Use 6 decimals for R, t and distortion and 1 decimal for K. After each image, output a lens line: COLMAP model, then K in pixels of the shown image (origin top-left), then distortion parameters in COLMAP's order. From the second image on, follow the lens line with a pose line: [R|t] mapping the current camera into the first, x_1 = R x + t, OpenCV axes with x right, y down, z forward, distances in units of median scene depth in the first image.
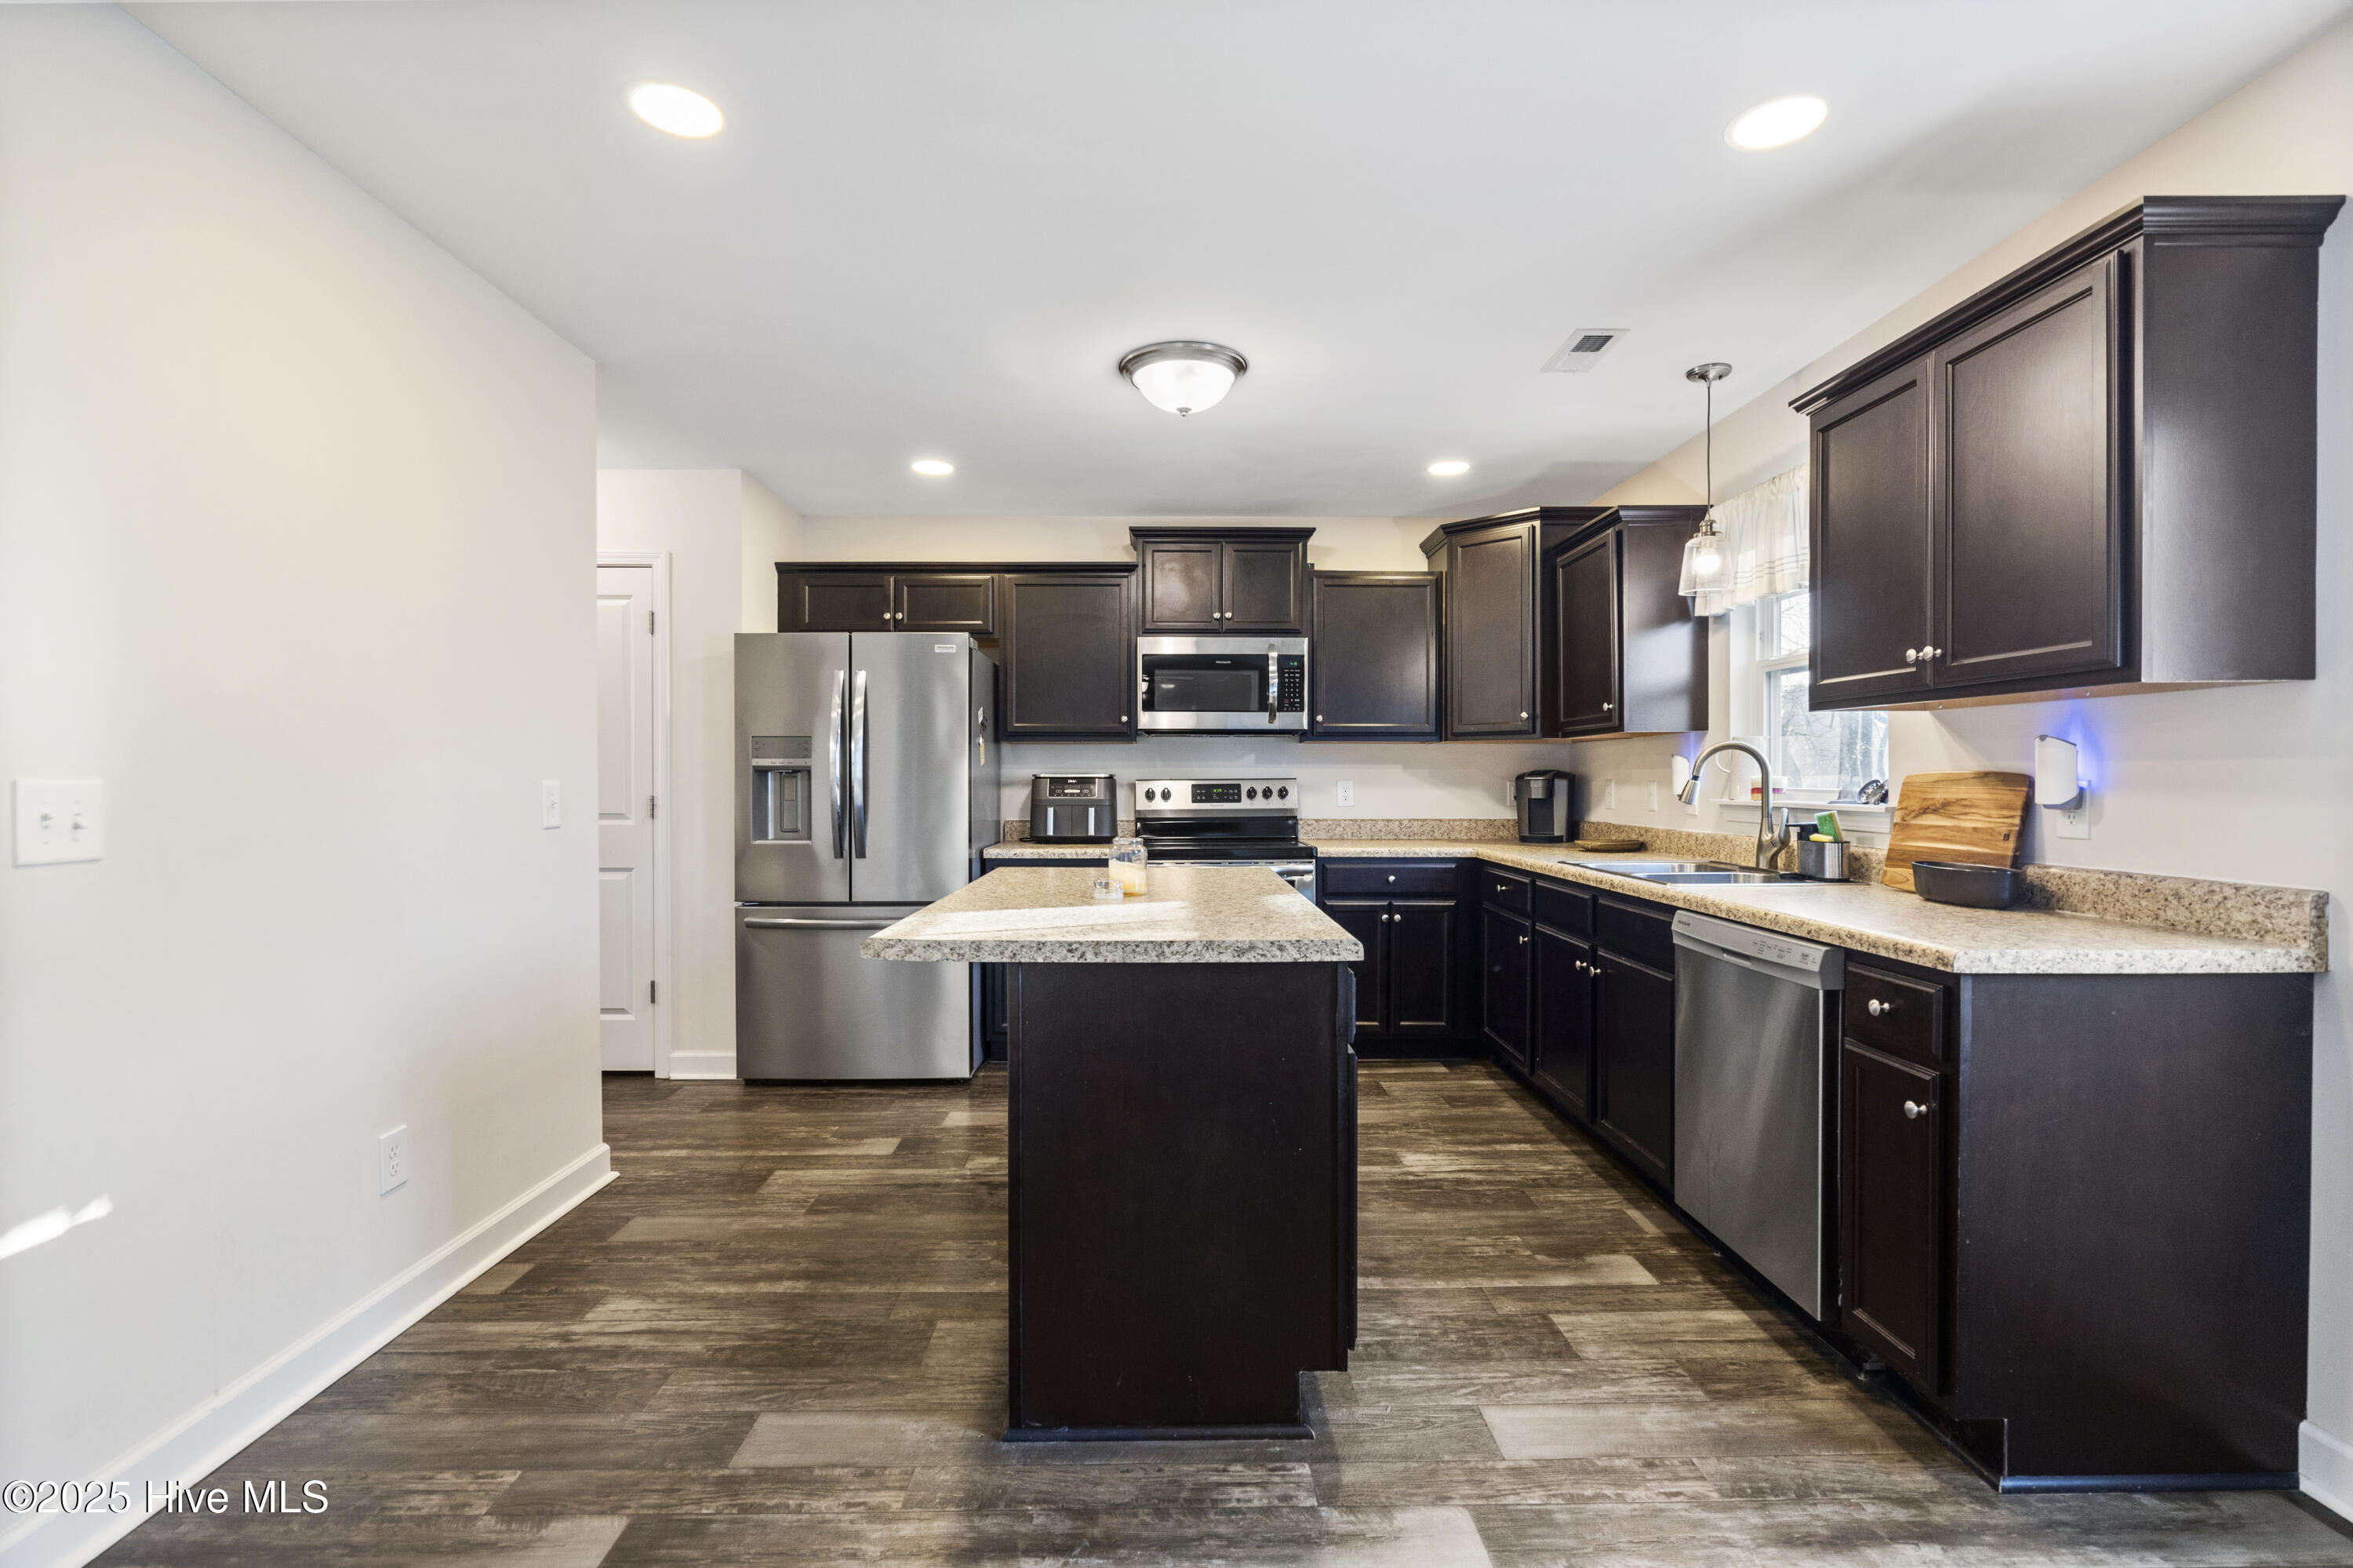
lens RADIAL K [[1068.4, 0, 1173.8], [0, 1068.4, 792.8], [0, 0, 1]] dist [-0.002383, -0.000173]
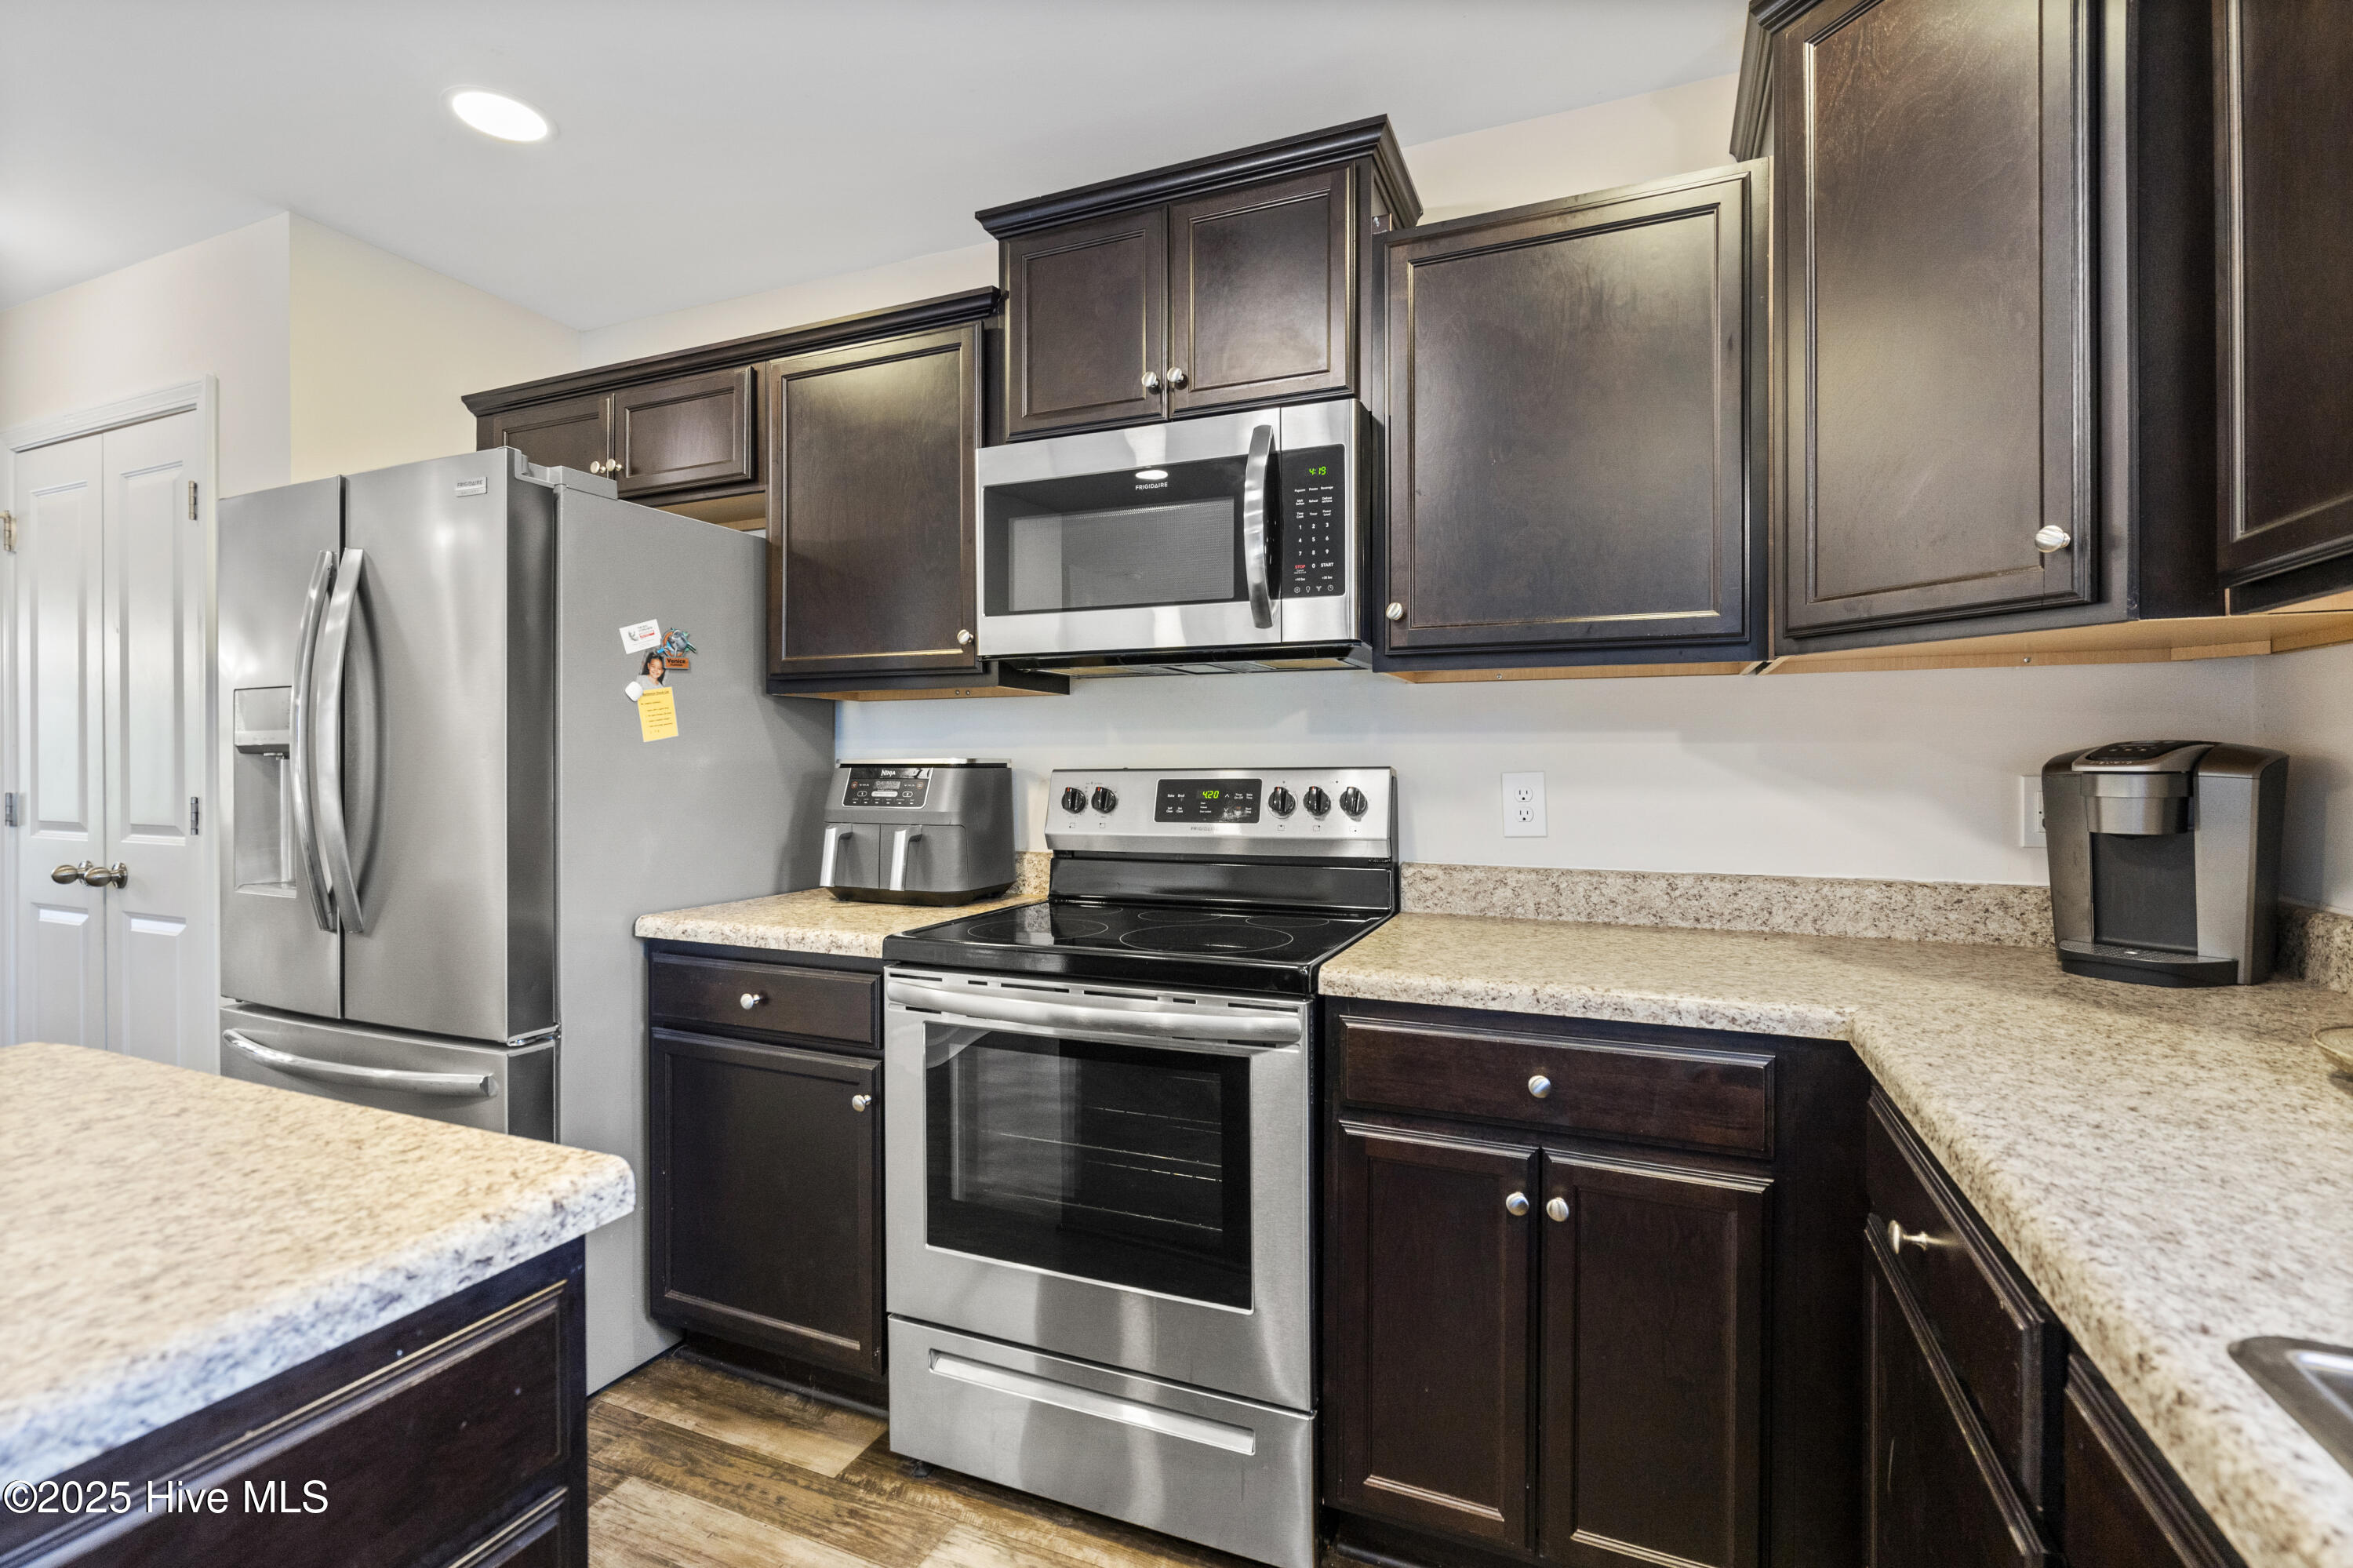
lens RADIAL K [[1076.5, 0, 1174.1], [0, 1076.5, 762.7], [0, 0, 1]] dist [-0.000659, -0.000095]
pose [[0.913392, 0.000157, -0.407080, 0.237293], [-0.003942, 0.999956, -0.008459, -0.012813], [0.407061, 0.009331, 0.913353, 0.664845]]
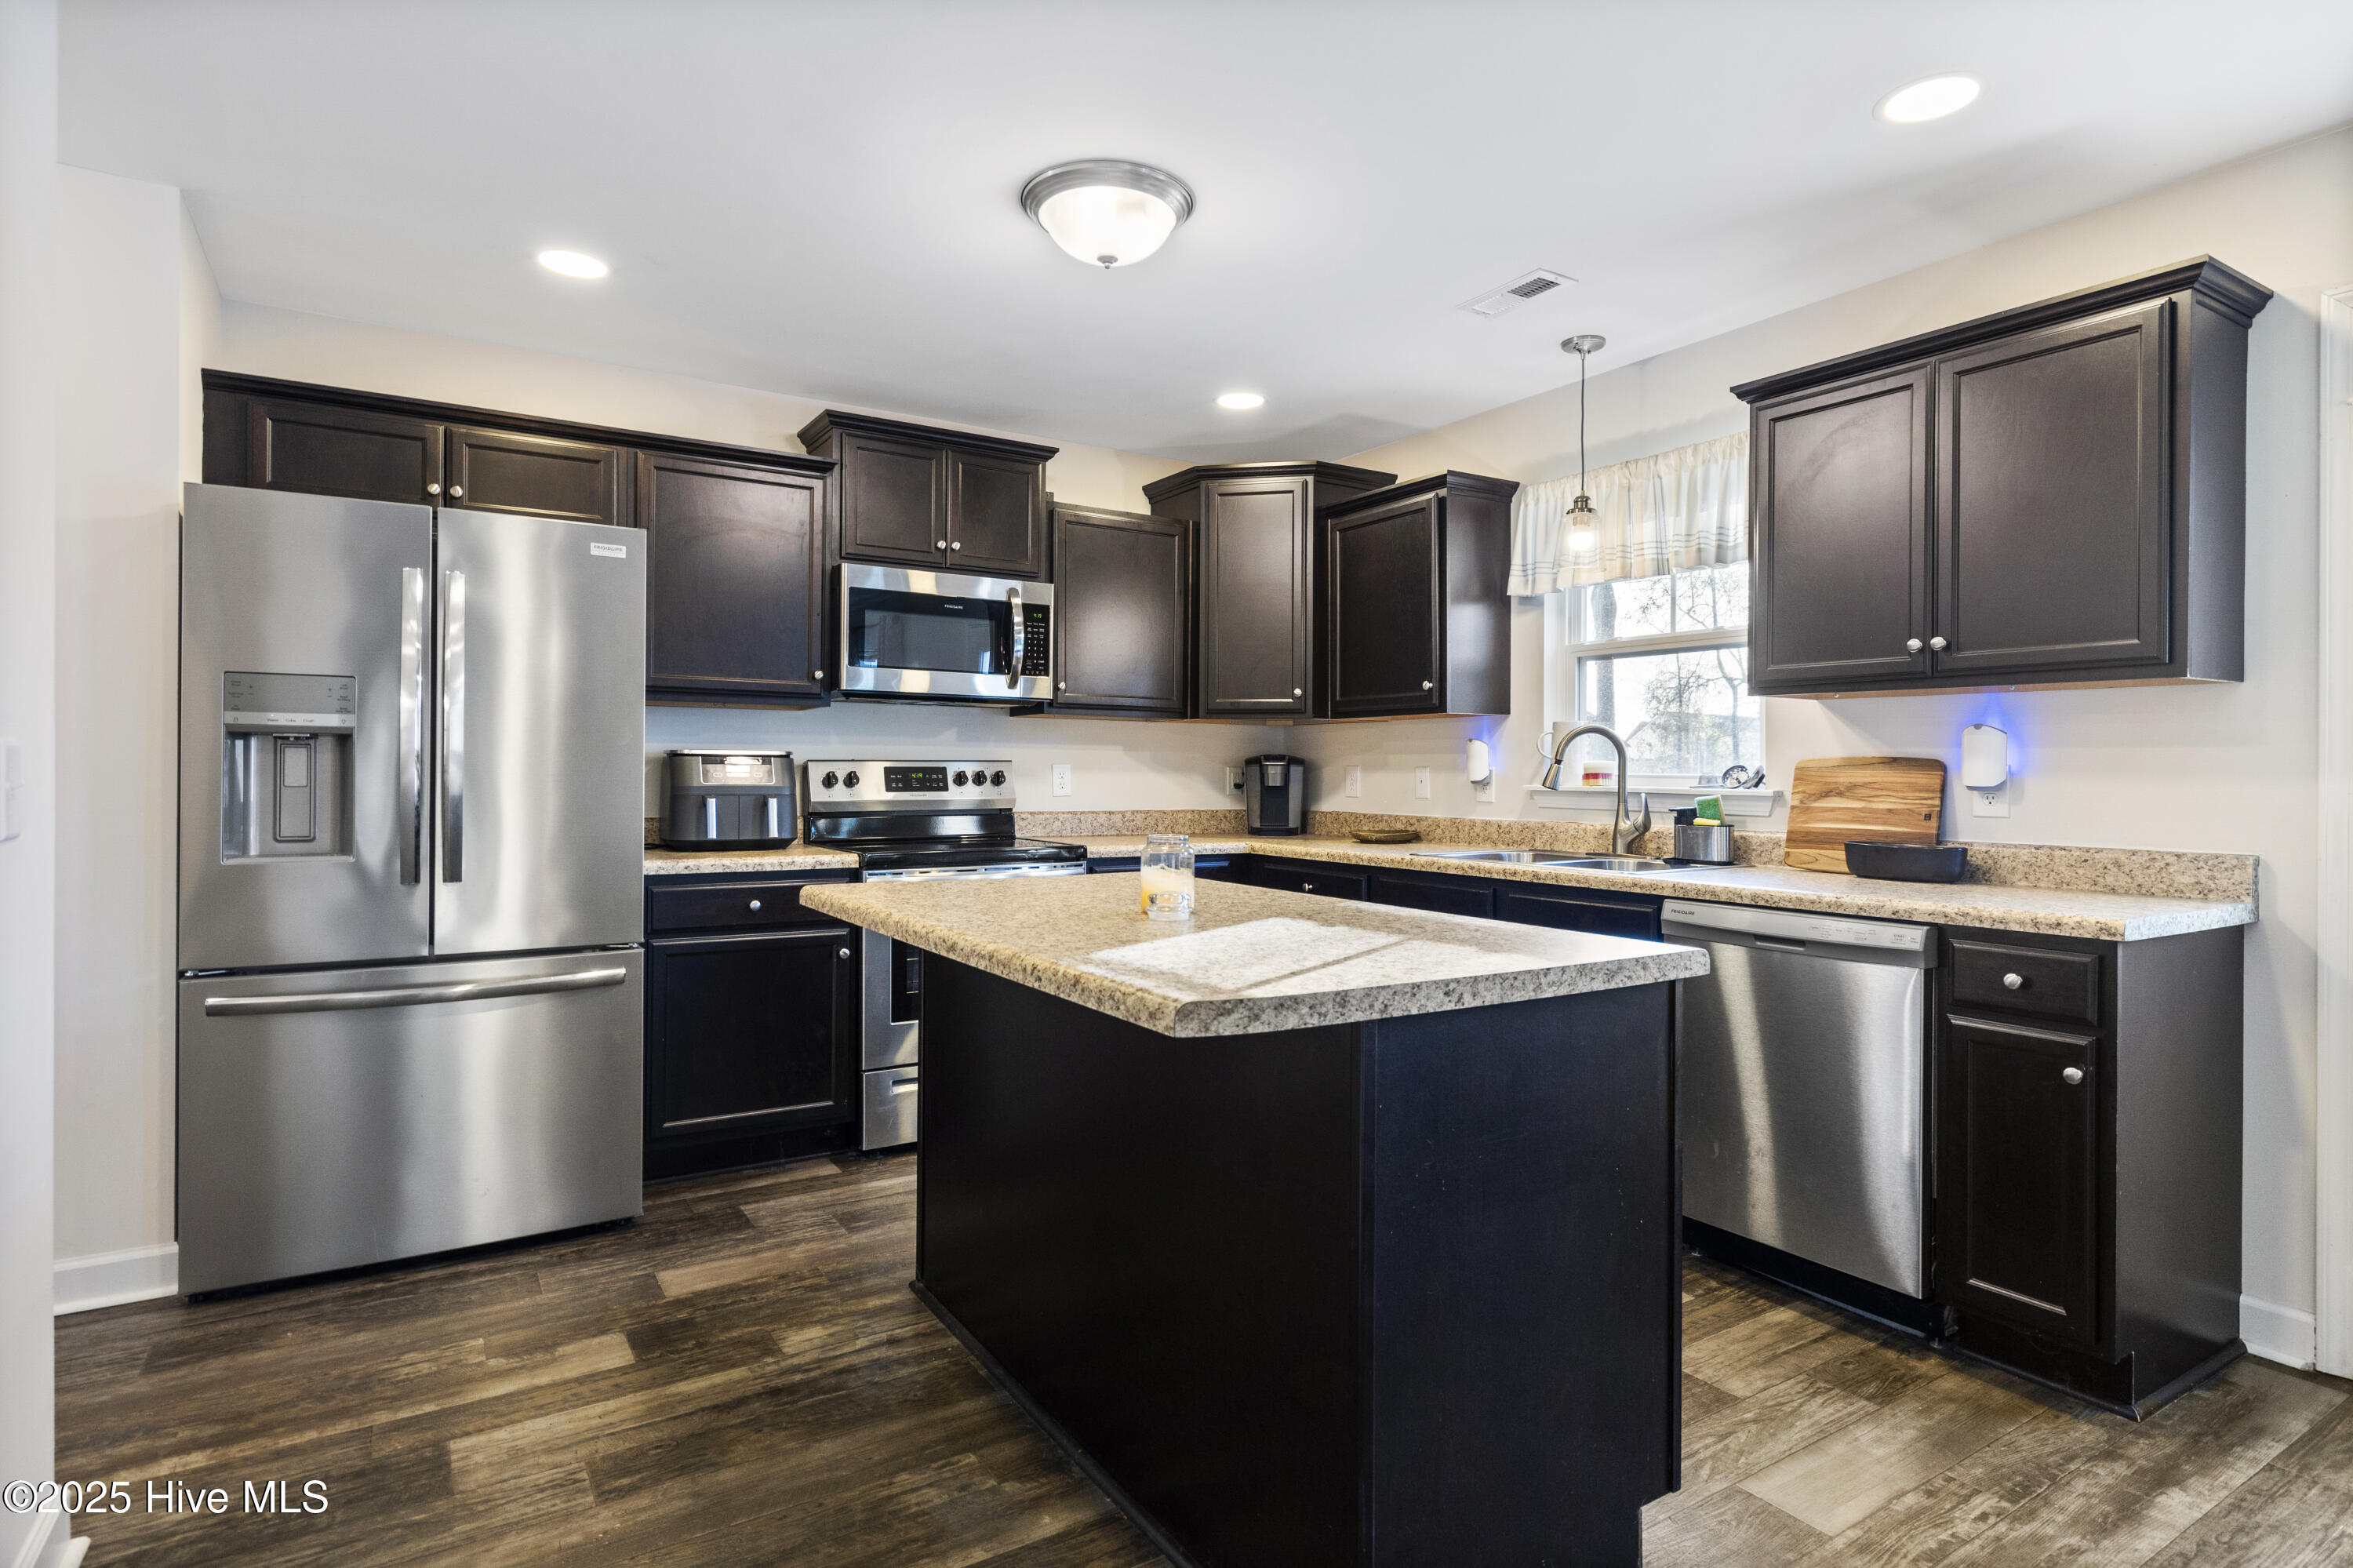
lens RADIAL K [[1224.7, 0, 1179.6], [0, 1224.7, 771.6], [0, 0, 1]] dist [0.004101, 0.000283]
pose [[0.850127, 0.007881, 0.526518, -0.293774], [-0.001520, 0.999921, -0.012513, 0.006519], [-0.526575, 0.009837, 0.850072, 0.185065]]
